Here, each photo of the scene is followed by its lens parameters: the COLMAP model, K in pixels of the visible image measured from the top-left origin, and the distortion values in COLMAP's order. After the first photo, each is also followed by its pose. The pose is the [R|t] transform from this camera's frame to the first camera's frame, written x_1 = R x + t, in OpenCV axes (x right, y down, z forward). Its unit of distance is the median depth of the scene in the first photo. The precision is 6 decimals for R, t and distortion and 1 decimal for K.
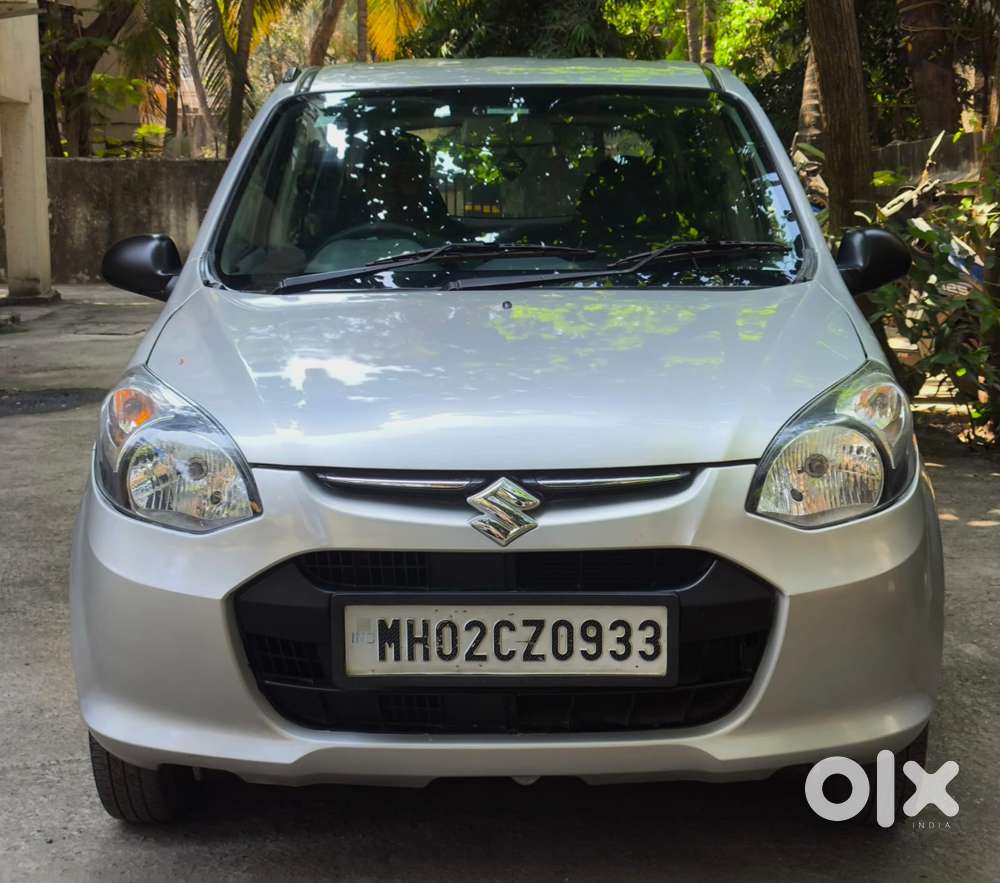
lens RADIAL K [[1786.7, 0, 514.7], [0, 1786.7, 458.6], [0, 0, 1]] dist [0.068161, 0.000000]
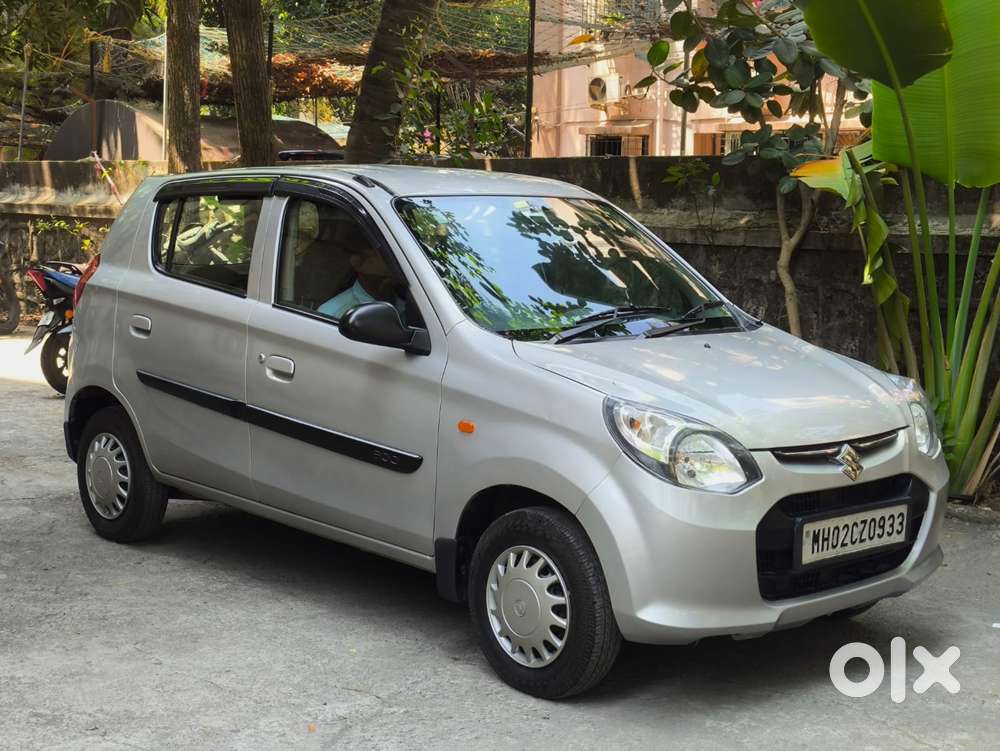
lens RADIAL K [[1548.8, 0, 498.8], [0, 1548.8, 378.3], [0, 0, 1]] dist [0.064205, 0.000000]
pose [[0.730773, -0.060127, 0.679967, -1.291775], [0.076846, 0.997027, 0.005576, -0.089245], [-0.678281, 0.048178, 0.733221, 0.072417]]
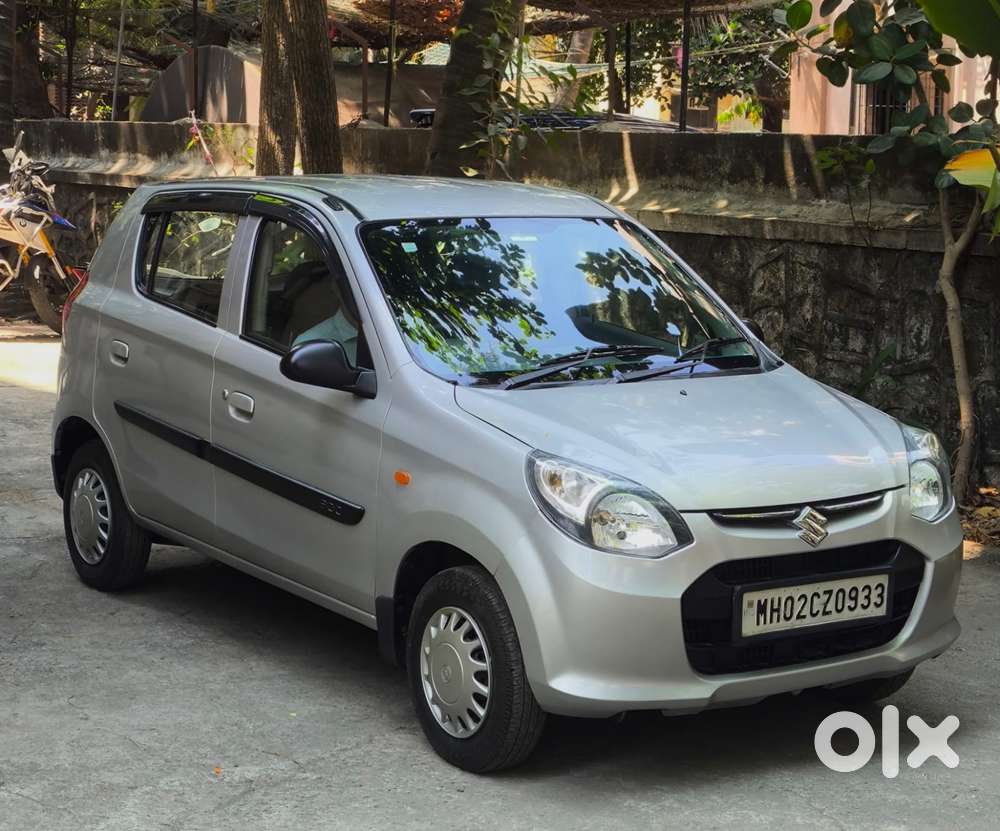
lens RADIAL K [[2105.2, 0, 506.7], [0, 2105.2, 384.0], [0, 0, 1]] dist [0.035395, 0.000000]
pose [[0.821406, -0.048540, 0.568274, -1.294411], [0.060565, 0.998162, -0.002283, -0.111410], [-0.567119, 0.036293, 0.822836, -0.439042]]
